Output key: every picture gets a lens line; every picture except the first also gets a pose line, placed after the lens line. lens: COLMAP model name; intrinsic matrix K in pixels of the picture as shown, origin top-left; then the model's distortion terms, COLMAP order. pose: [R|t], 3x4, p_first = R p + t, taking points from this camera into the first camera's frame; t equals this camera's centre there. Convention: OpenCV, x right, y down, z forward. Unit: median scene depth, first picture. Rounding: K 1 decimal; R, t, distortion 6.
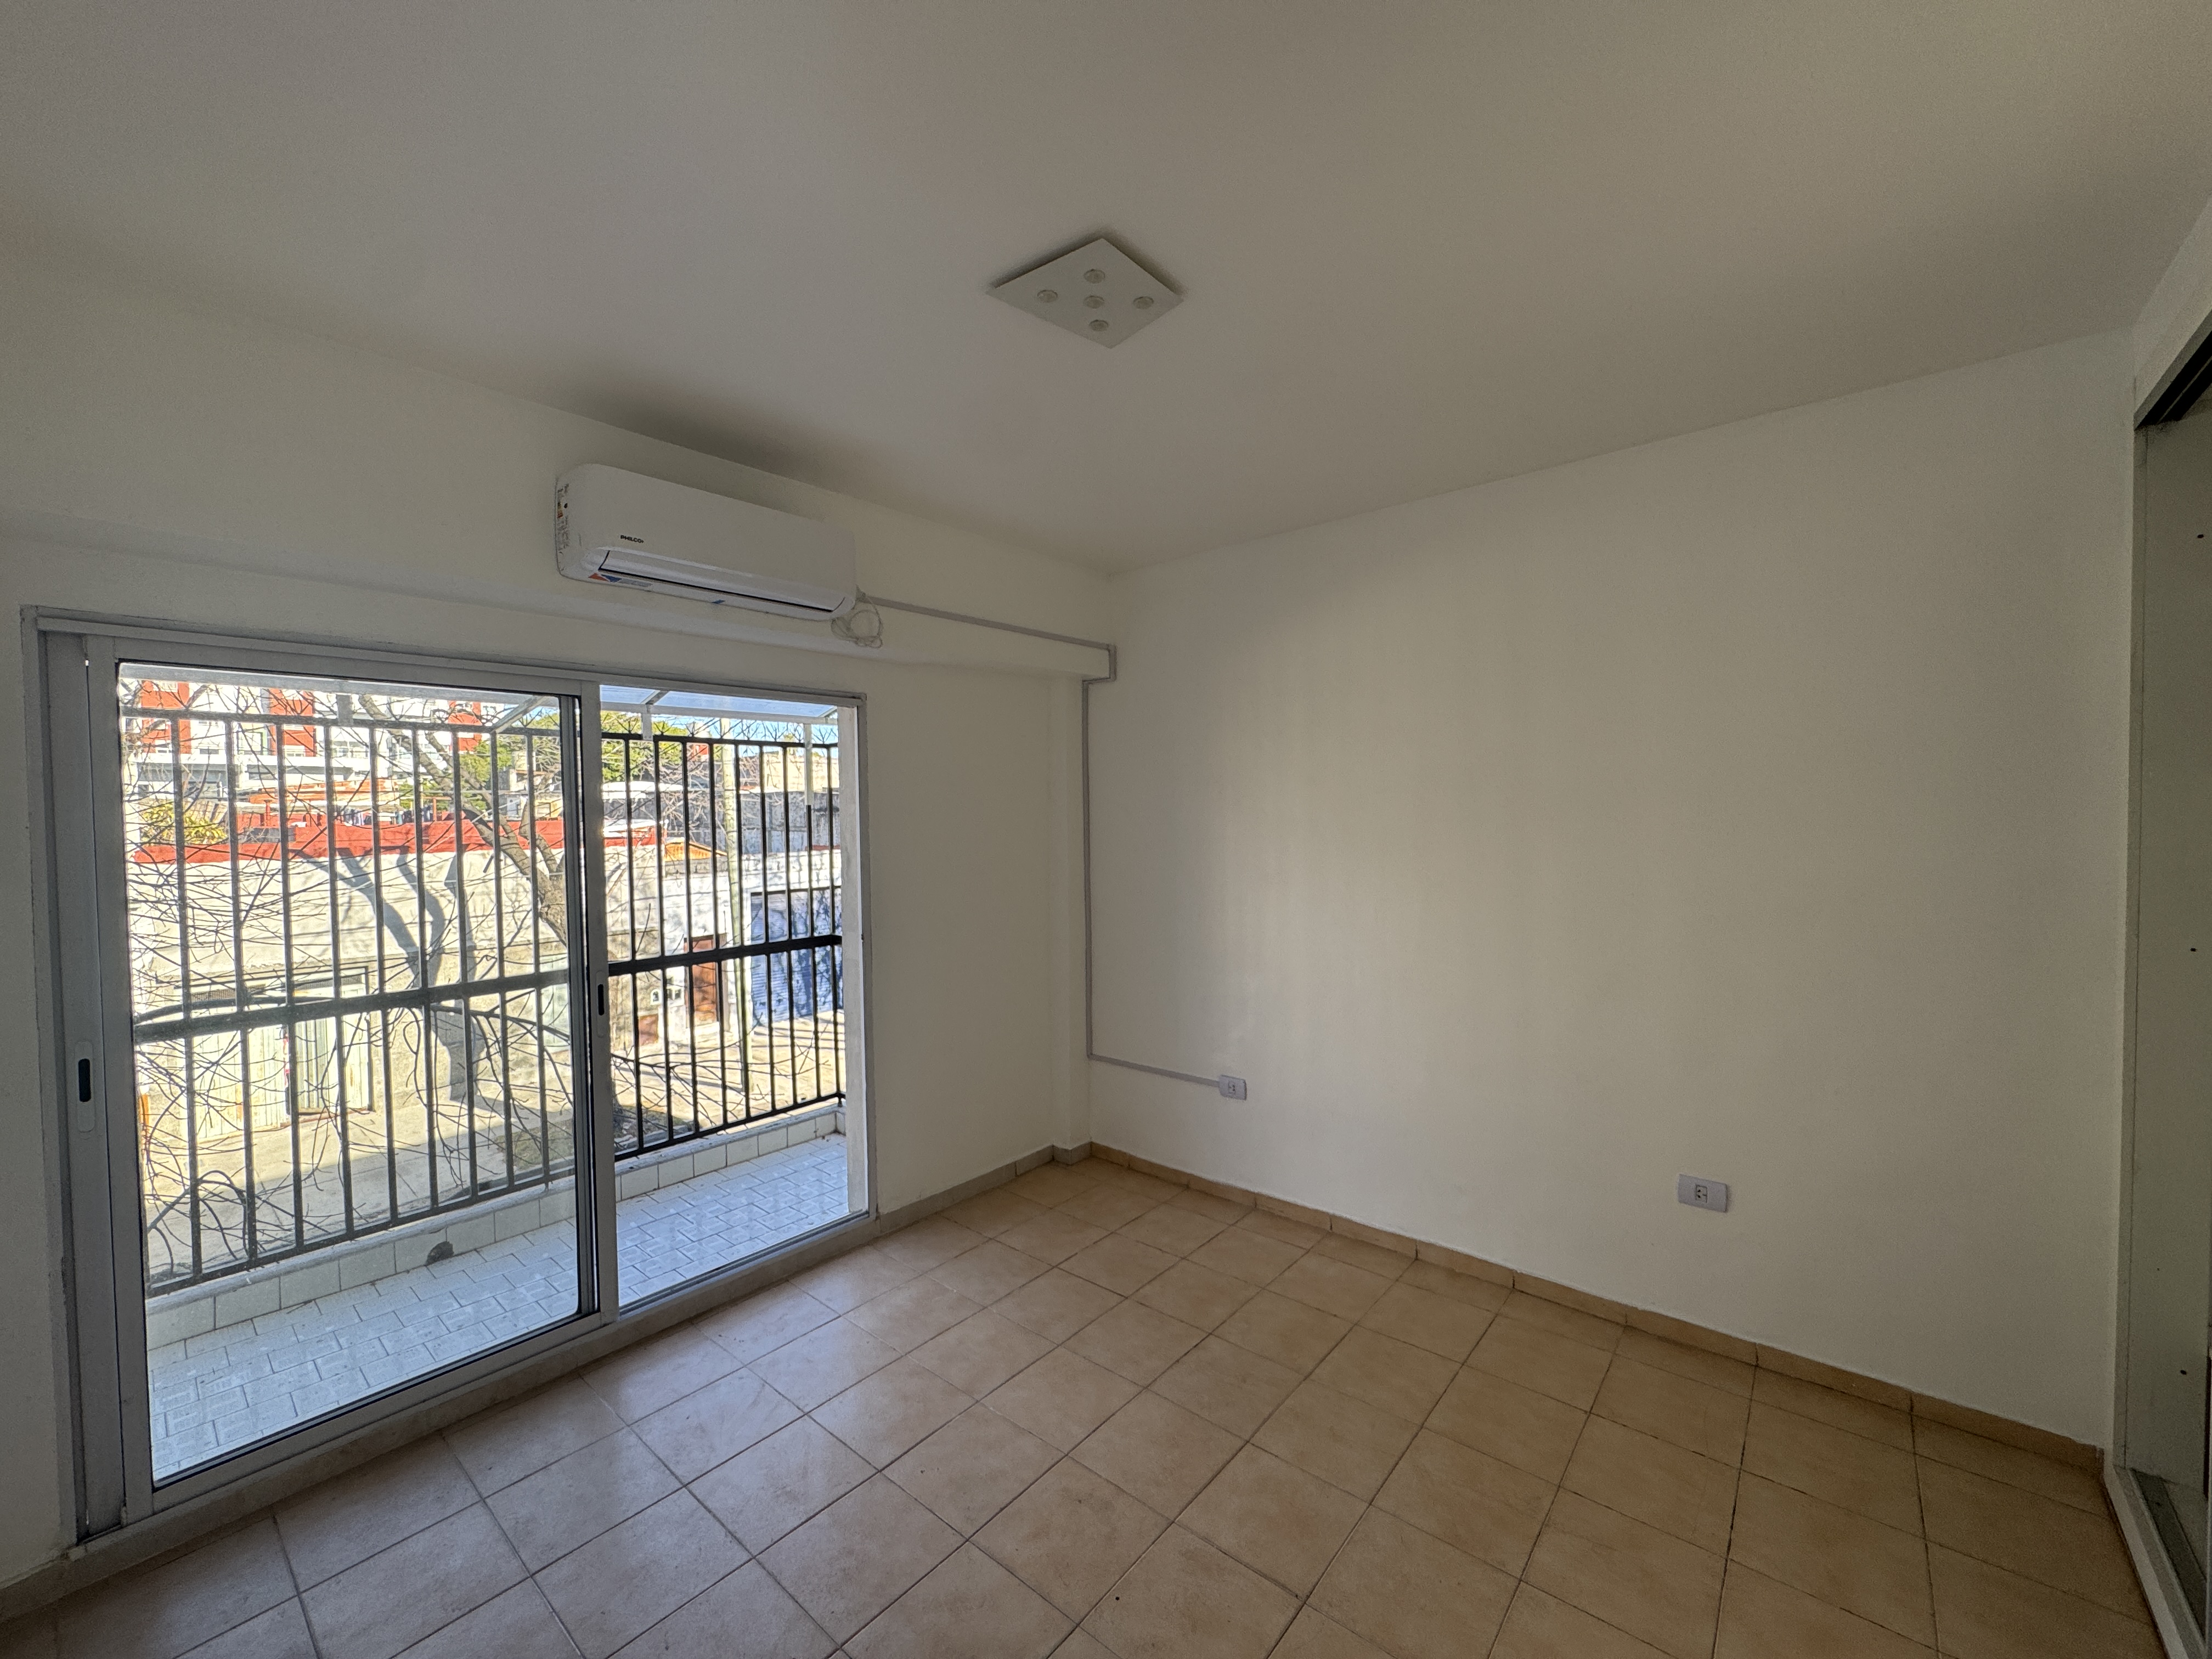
lens RADIAL K [[878.9, 0, 1106.0], [0, 878.9, 829.5], [0, 0, 1]] dist [-0.003986, -0.000297]
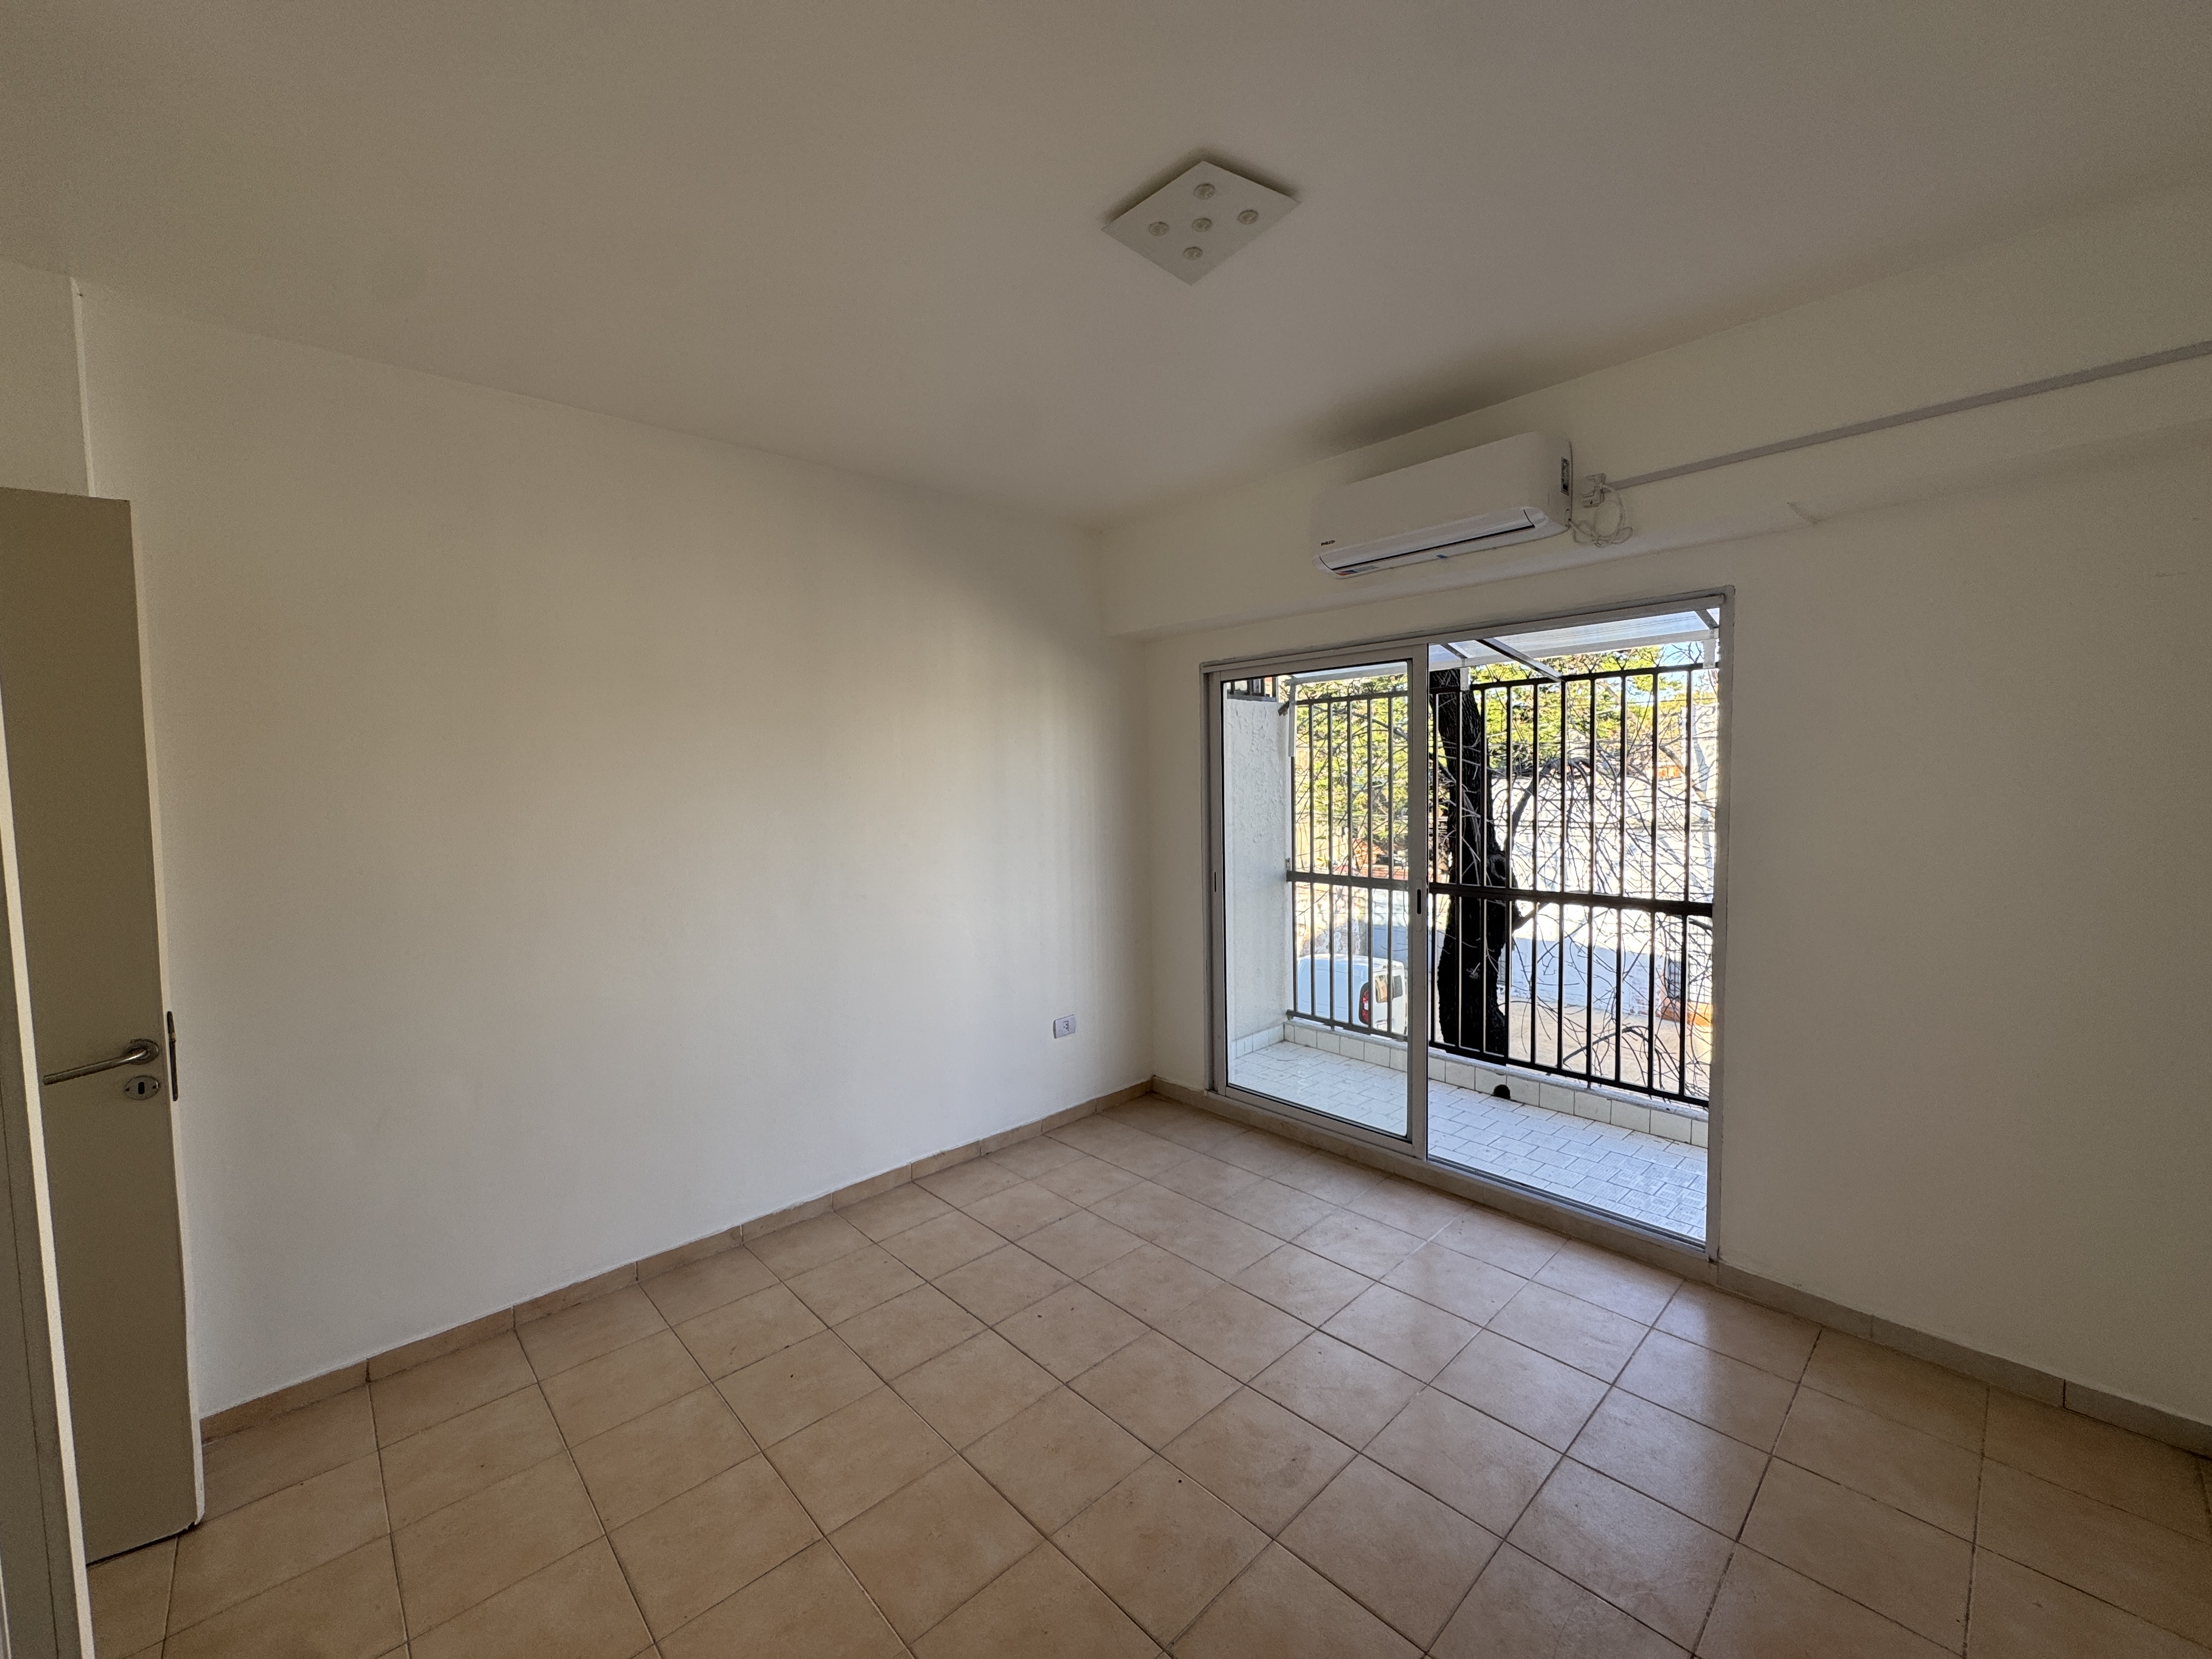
lens RADIAL K [[878.9, 0, 1106.0], [0, 878.9, 829.5], [0, 0, 1]] dist [-0.003986, -0.000297]
pose [[-0.118773, 0.073711, -0.990182, 0.631693], [-0.000375, 0.997237, 0.074281, -0.000667], [0.992921, 0.009194, -0.118417, 0.630235]]
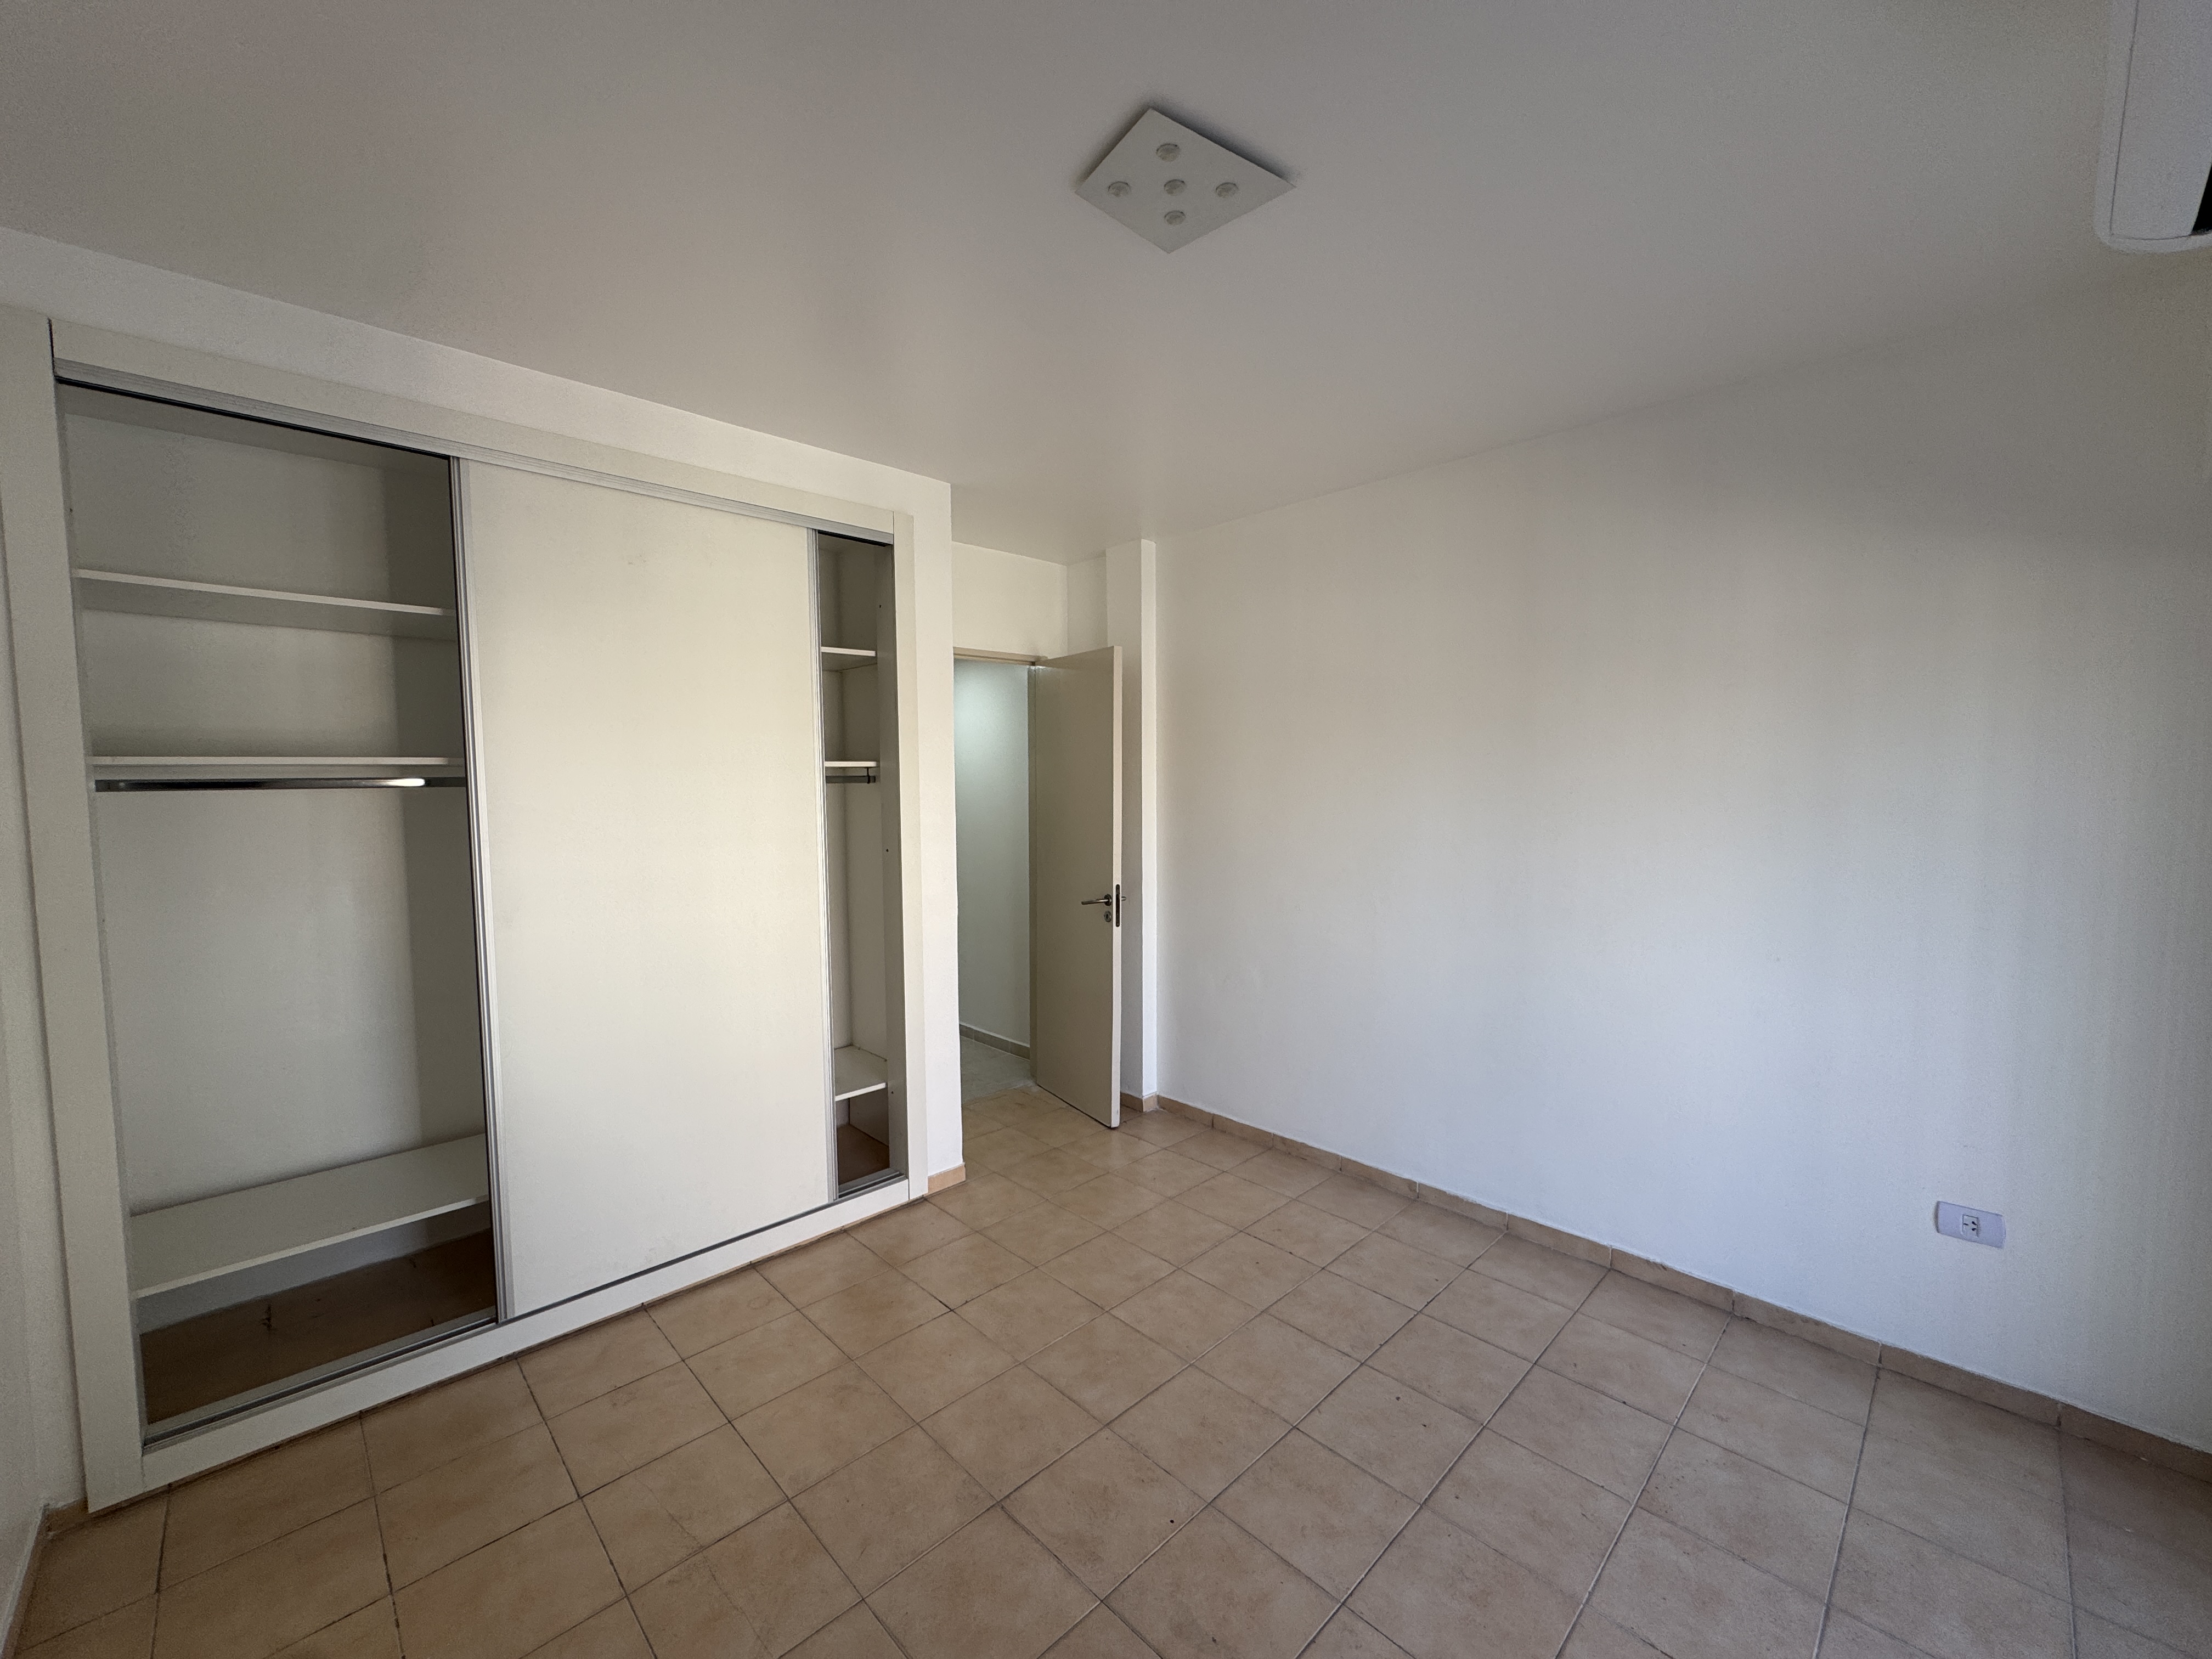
lens RADIAL K [[878.9, 0, 1106.0], [0, 878.9, 829.5], [0, 0, 1]] dist [-0.003986, -0.000297]
pose [[-0.994270, 0.014582, 0.105897, -0.018885], [0.023094, 0.996559, 0.079598, -0.014719], [-0.104372, 0.081588, -0.991186, 1.206296]]
